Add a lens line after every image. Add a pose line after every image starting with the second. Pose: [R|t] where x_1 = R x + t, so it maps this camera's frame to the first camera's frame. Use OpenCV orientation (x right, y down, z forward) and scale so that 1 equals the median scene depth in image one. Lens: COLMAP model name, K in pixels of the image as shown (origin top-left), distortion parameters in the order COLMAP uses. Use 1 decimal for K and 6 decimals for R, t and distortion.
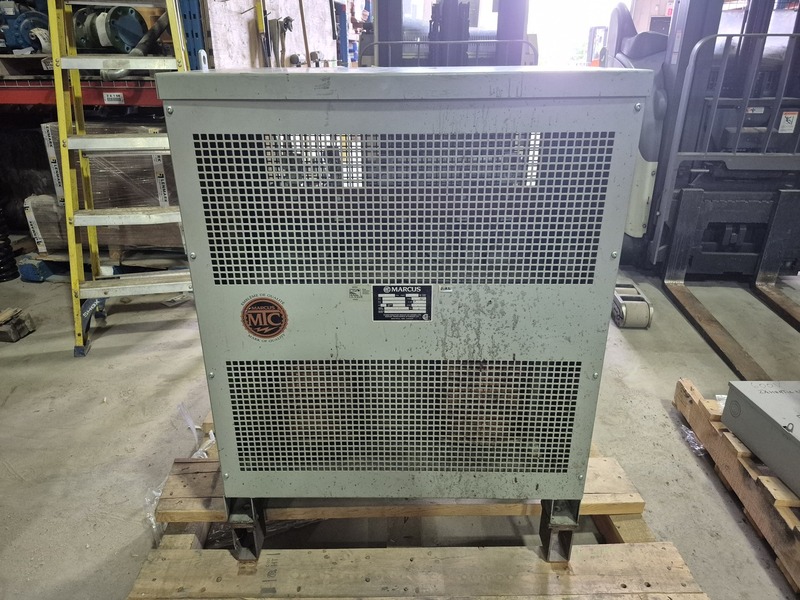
lens RADIAL K [[567.5, 0, 389.7], [0, 567.5, 297.6], [0, 0, 1]] dist [0.011415, -0.002366]
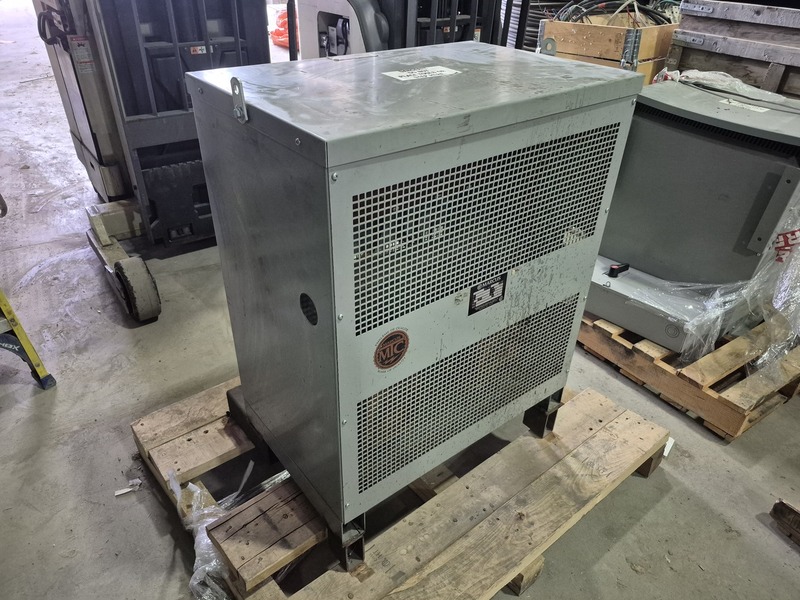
lens RADIAL K [[567.5, 0, 389.7], [0, 567.5, 297.6], [0, 0, 1]] dist [0.011415, -0.002366]
pose [[0.794300, -0.314900, 0.519543, -0.726825], [0.219094, 0.946109, 0.238486, -0.297144], [-0.566644, -0.075601, 0.820487, 0.178762]]
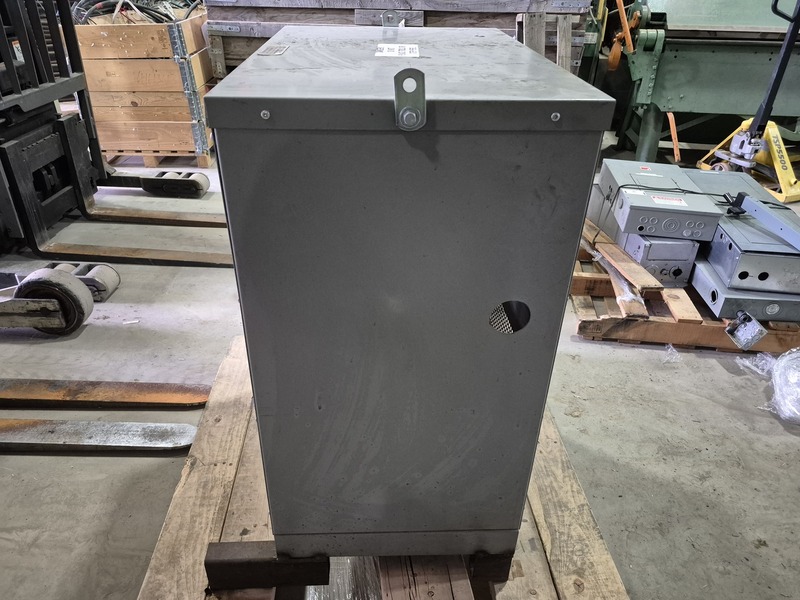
lens RADIAL K [[567.5, 0, 389.7], [0, 567.5, 297.6], [0, 0, 1]] dist [0.011415, -0.002366]
pose [[-0.034662, -0.516585, 0.855534, -1.065367], [0.374466, 0.786972, 0.490358, -0.603020], [-0.926593, 0.337365, 0.166166, 1.131450]]
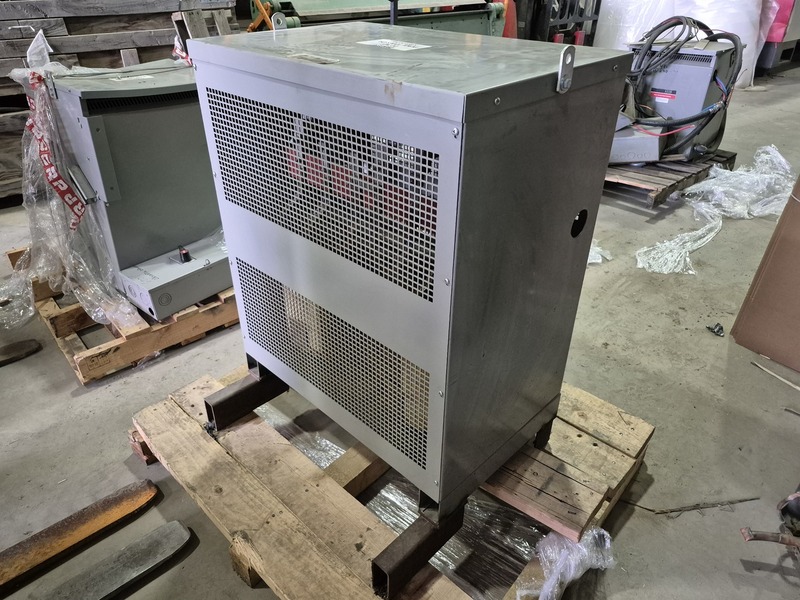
lens RADIAL K [[567.5, 0, 389.7], [0, 567.5, 297.6], [0, 0, 1]] dist [0.011415, -0.002366]
pose [[-0.711946, -0.362116, 0.601668, -0.819036], [0.277671, 0.641802, 0.714835, -0.947995], [-0.645005, 0.675989, -0.356380, 1.921797]]
